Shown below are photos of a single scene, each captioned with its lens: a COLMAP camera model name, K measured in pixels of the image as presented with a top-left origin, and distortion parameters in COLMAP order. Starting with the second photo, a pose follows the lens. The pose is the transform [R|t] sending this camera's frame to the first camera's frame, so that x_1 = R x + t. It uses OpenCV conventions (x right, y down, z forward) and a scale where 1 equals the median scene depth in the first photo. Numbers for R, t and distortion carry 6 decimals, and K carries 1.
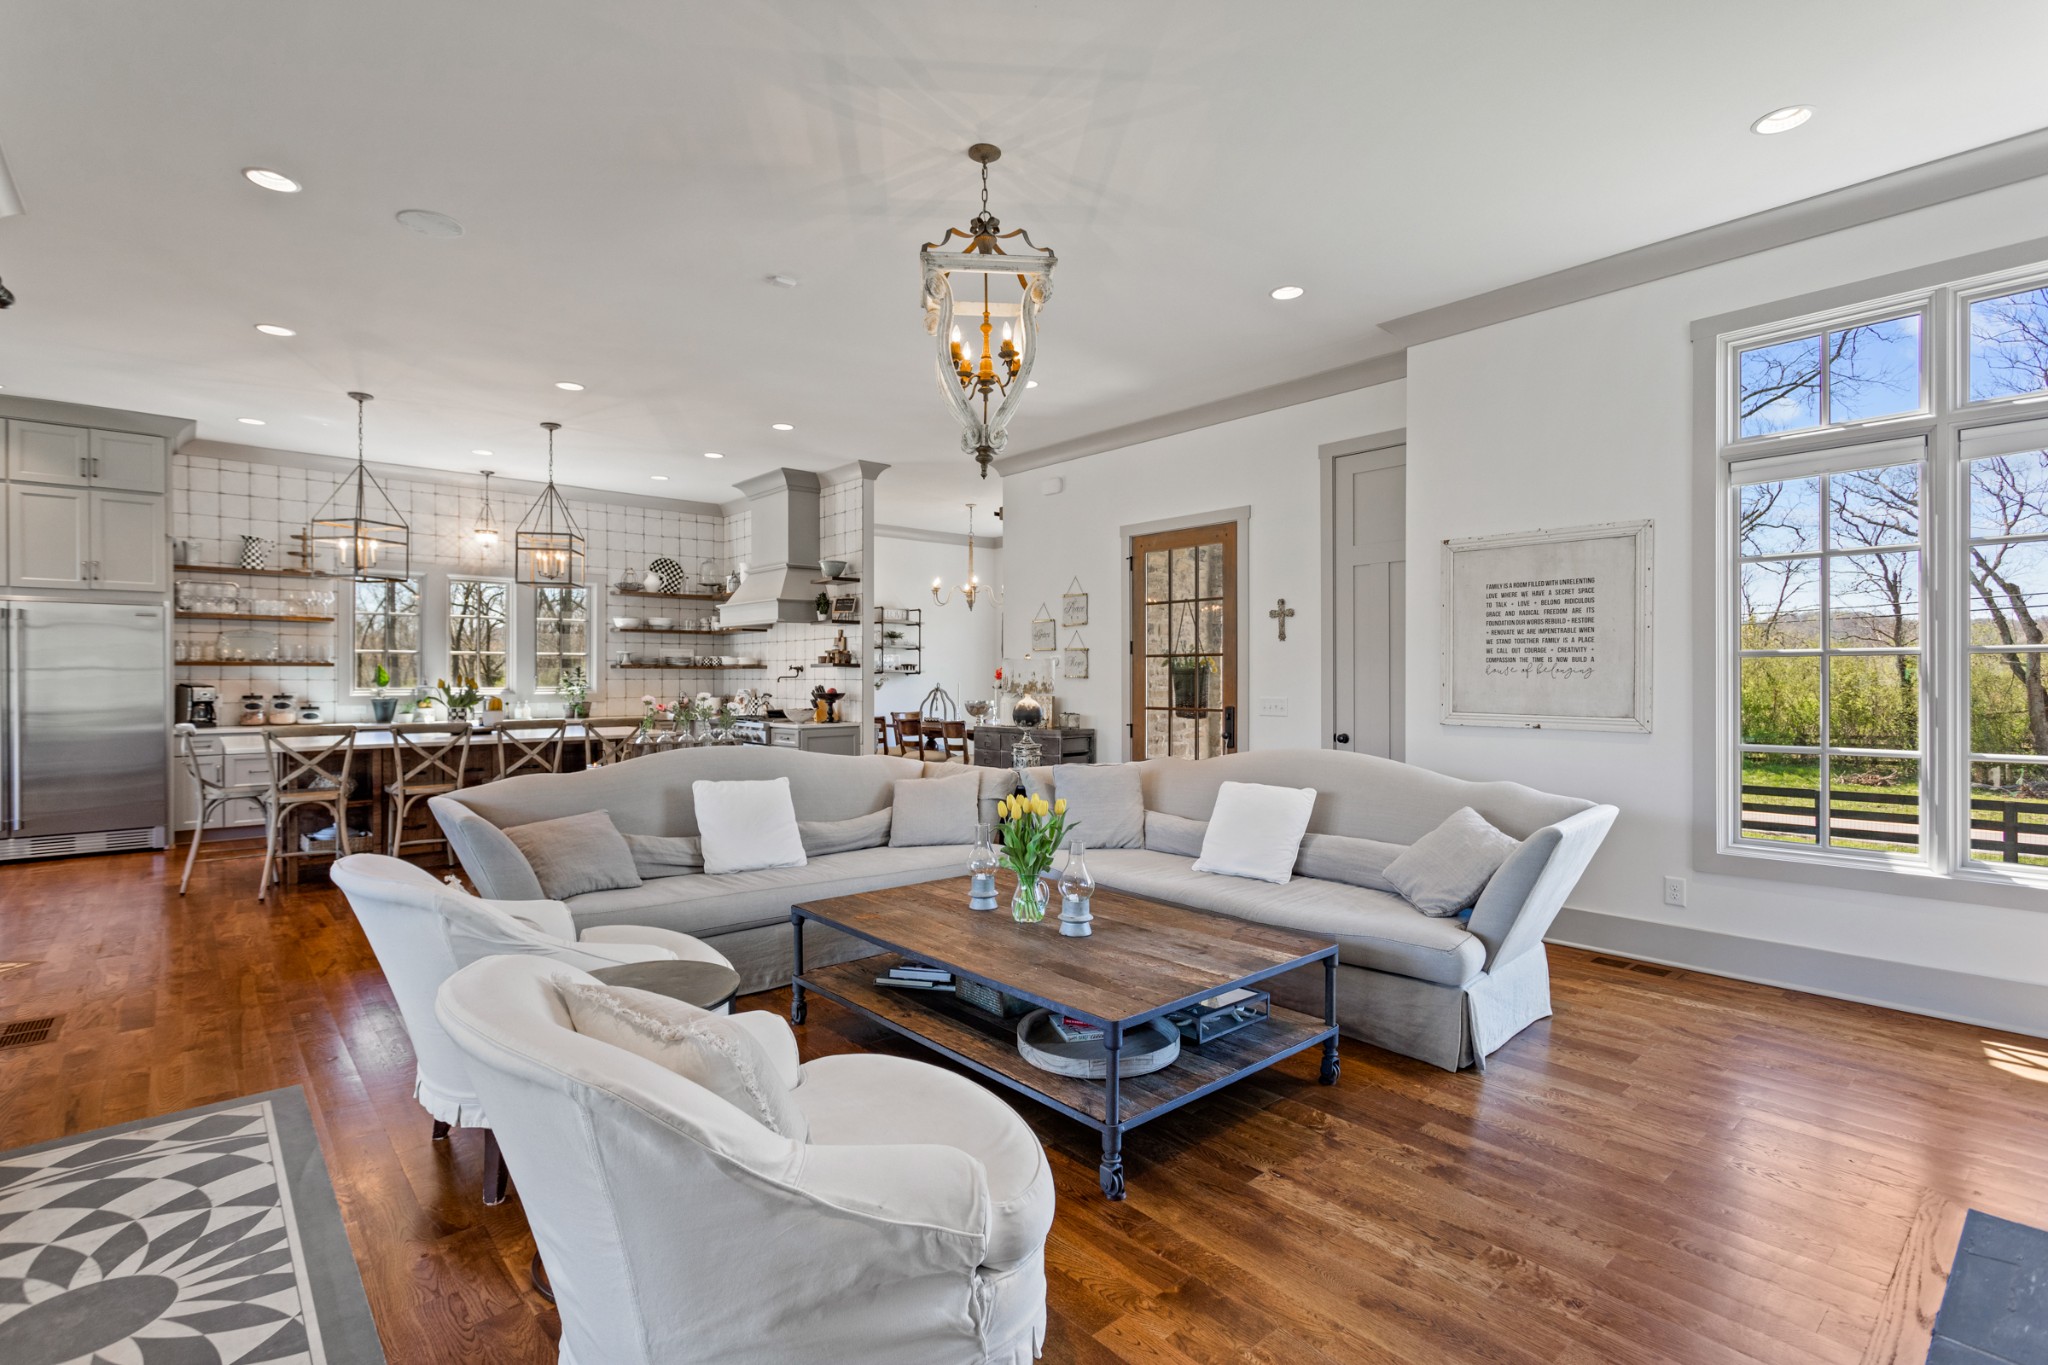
lens RADIAL K [[972.2, 0, 1019.7], [0, 972.2, 676.3], [0, 0, 1]] dist [-0.000414, -0.000181]
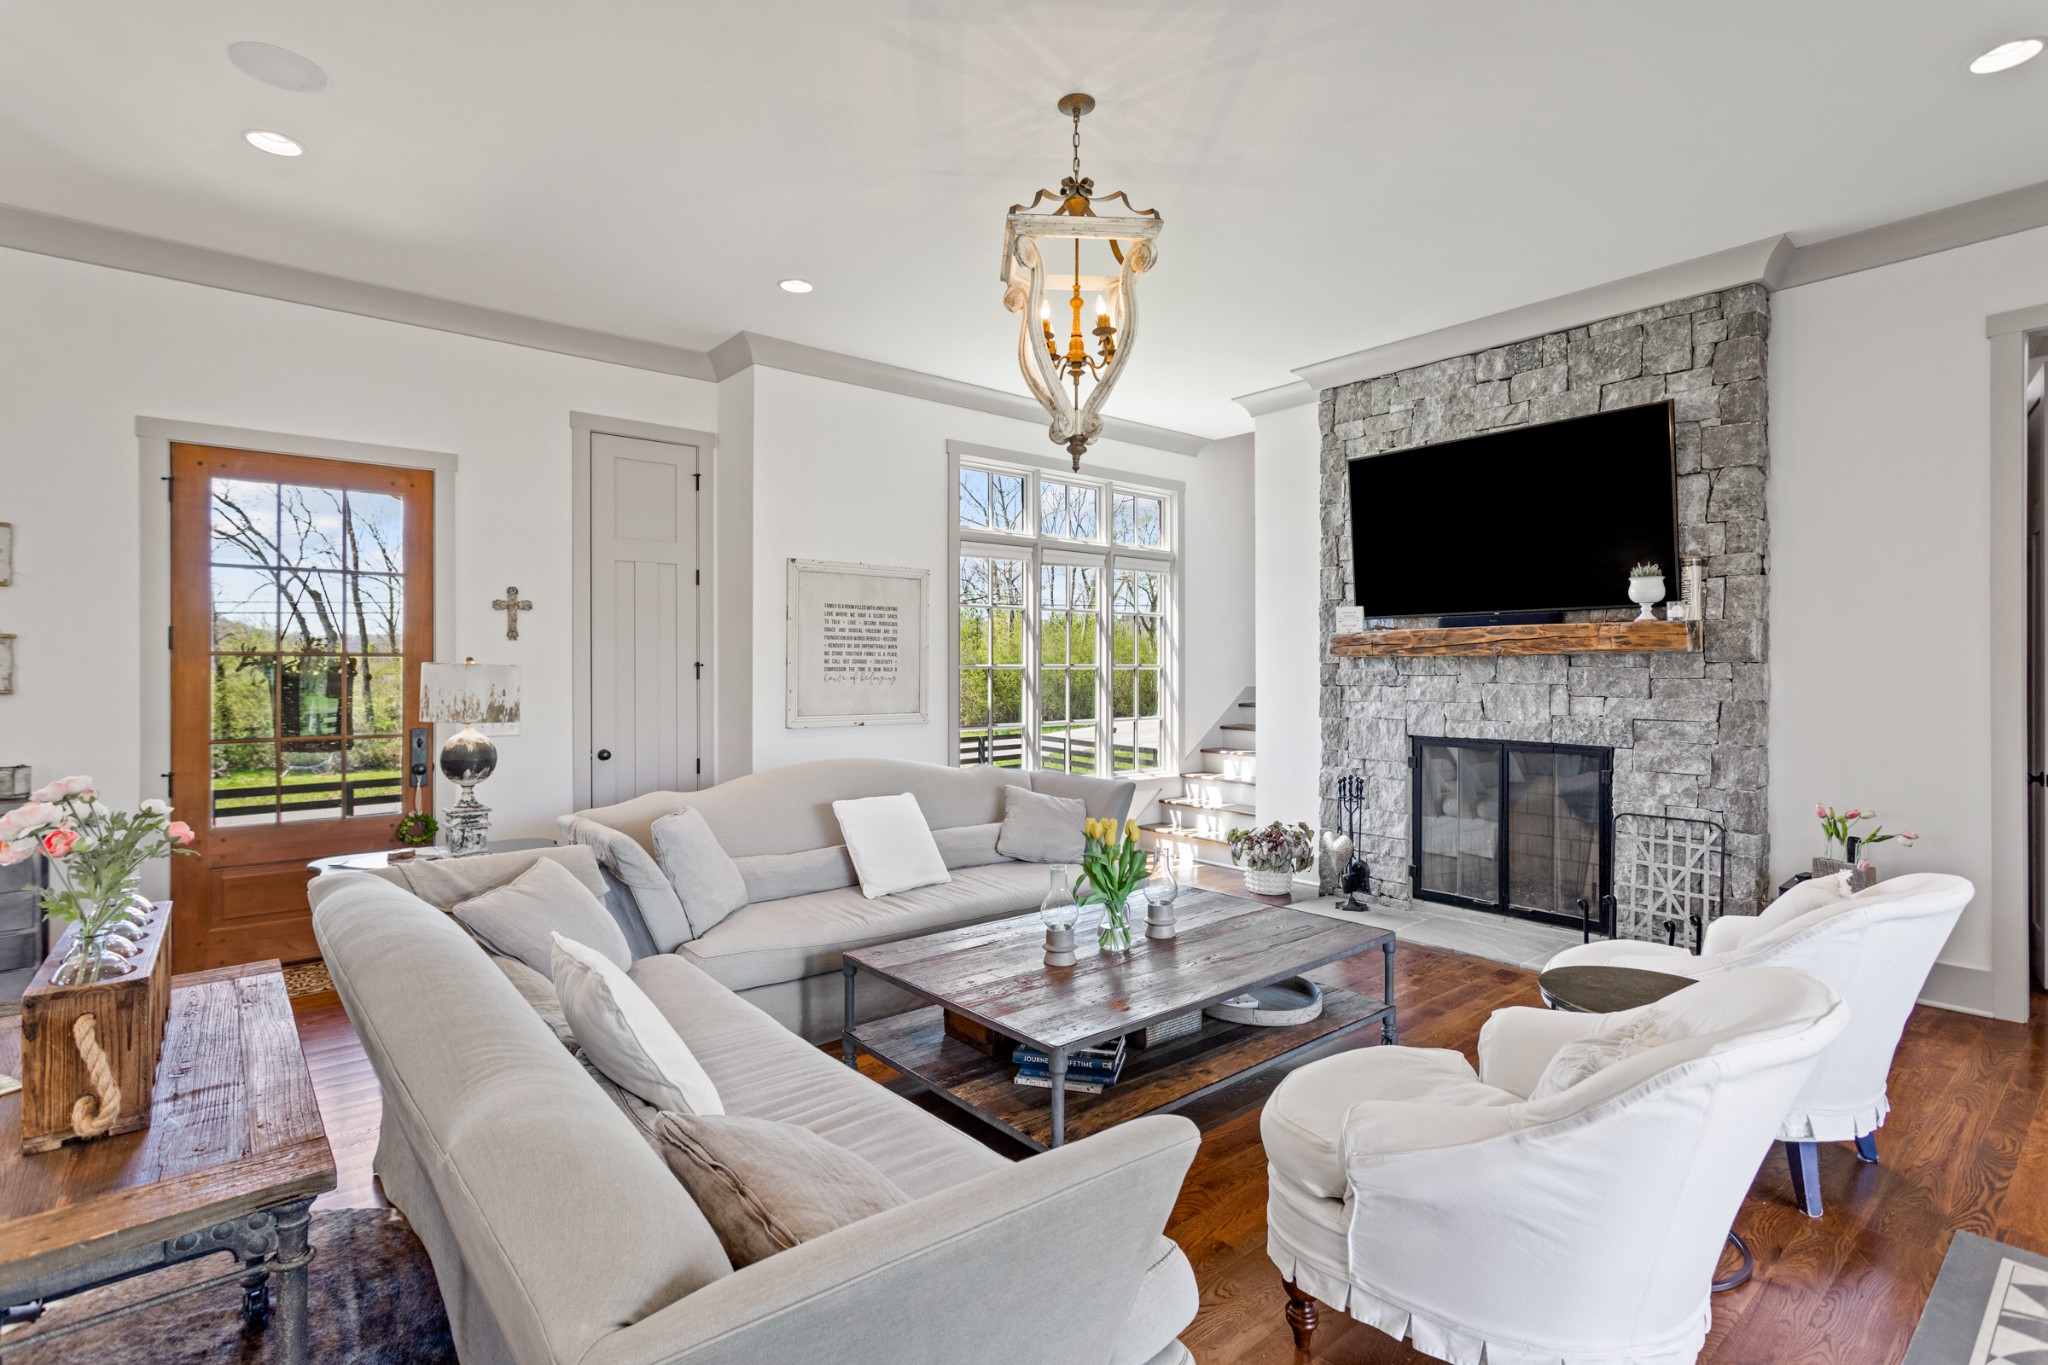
lens RADIAL K [[972.2, 0, 1017.2], [0, 972.2, 671.6], [0, 0, 1]] dist [-0.000414, -0.000181]
pose [[0.024241, -0.001211, 0.999705, -0.689478], [0.001095, 0.999999, 0.001185, -0.015793], [-0.999706, 0.001066, 0.024242, 0.780976]]
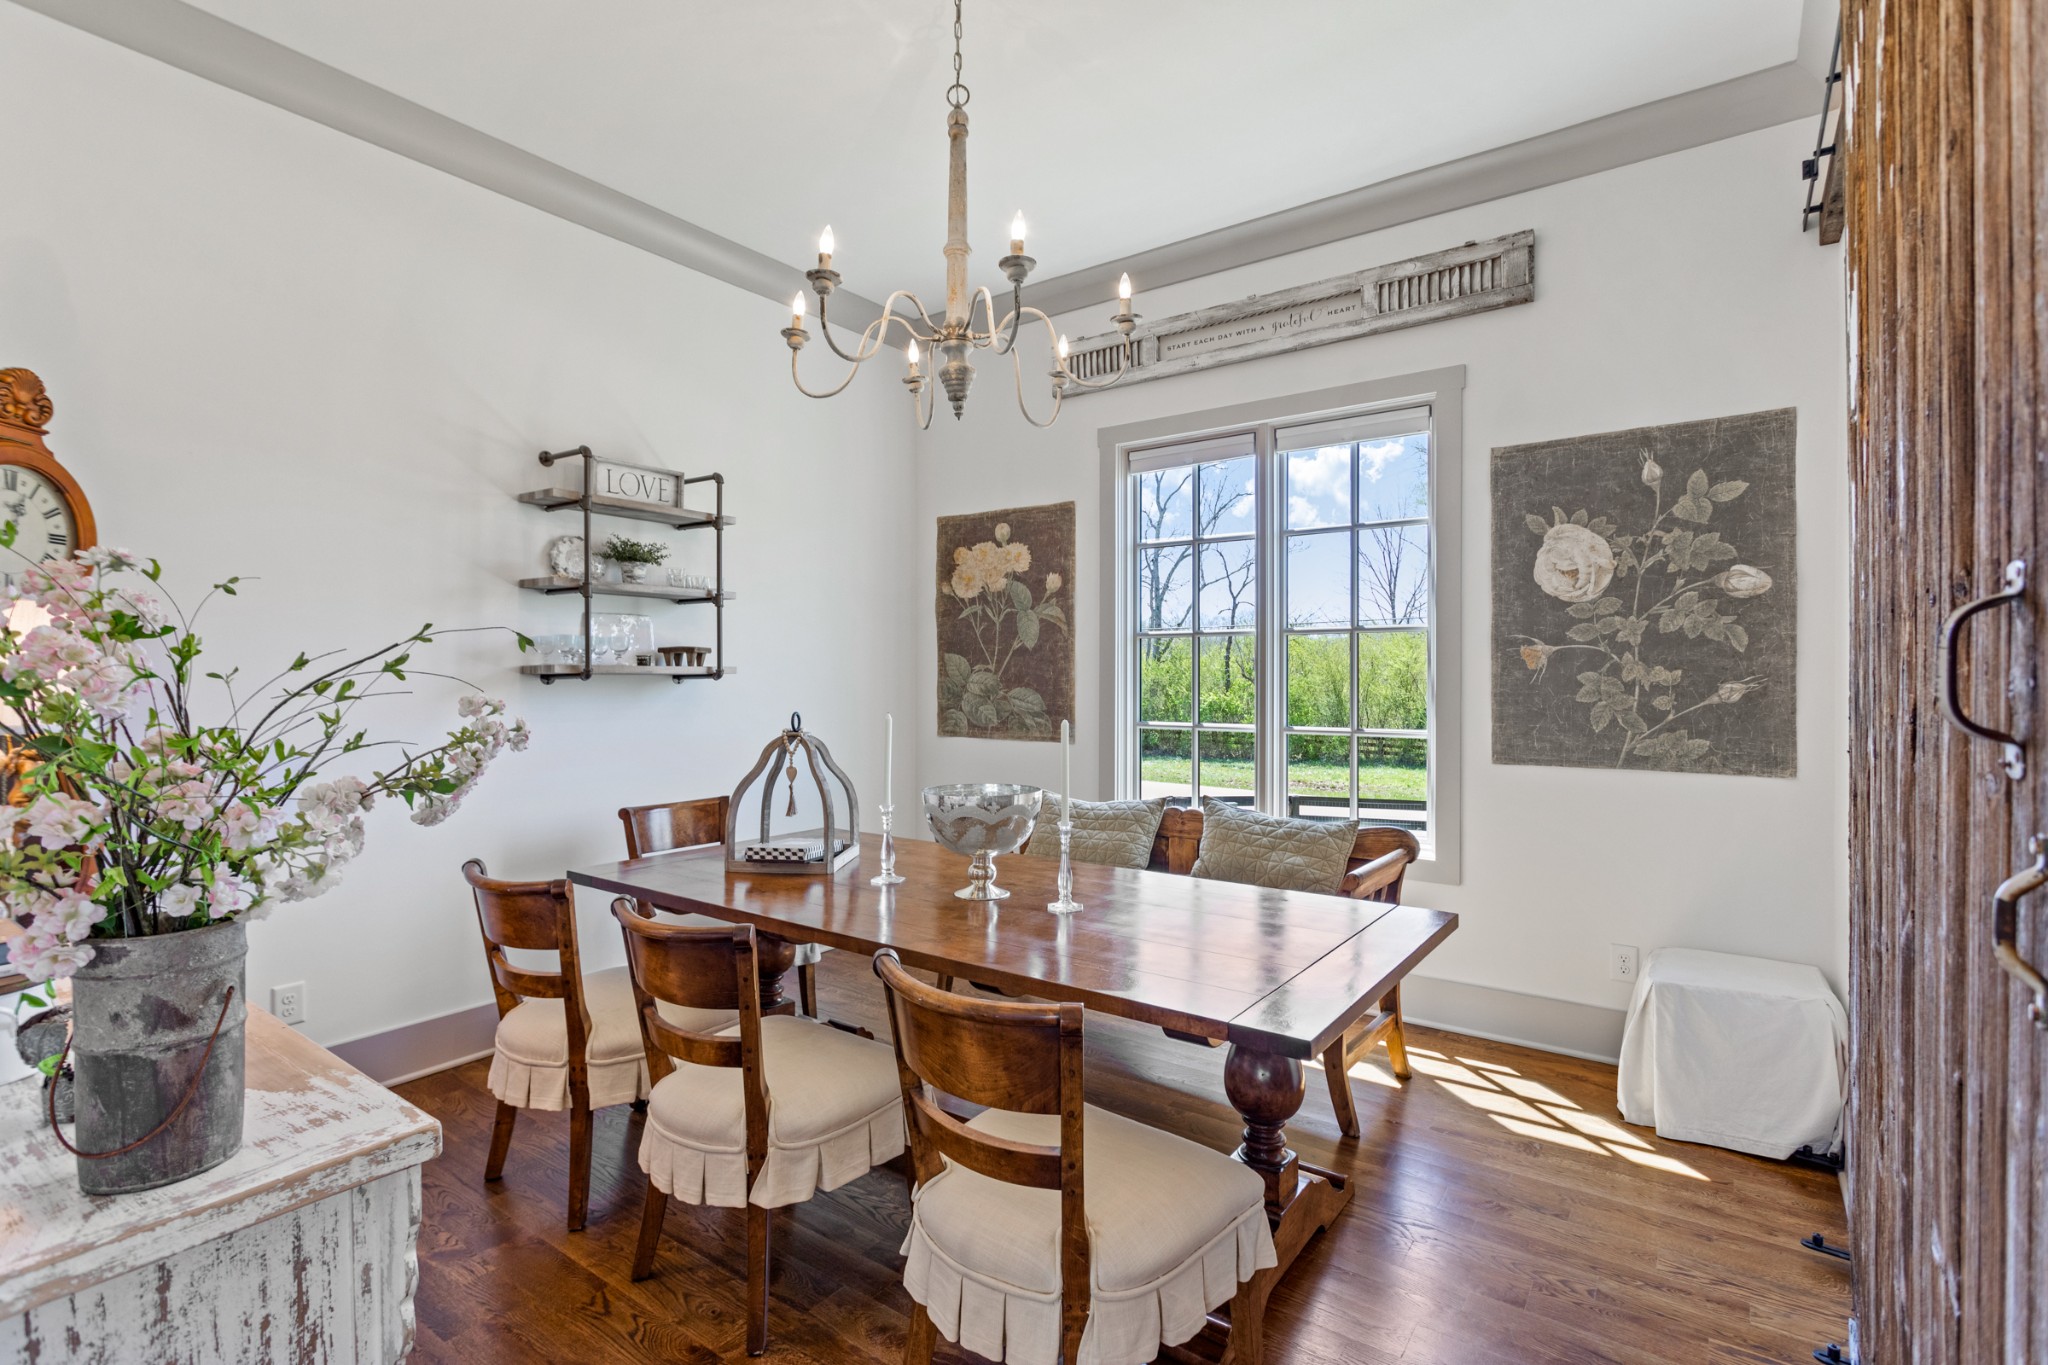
lens RADIAL K [[972.2, 0, 1019.1], [0, 972.2, 679.9], [0, 0, 1]] dist [-0.000414, -0.000181]
pose [[0.975509, -0.002593, 0.219943, -0.021921], [0.002323, 0.999996, 0.001487, -0.000756], [-0.219946, -0.000940, 0.975512, 0.190513]]
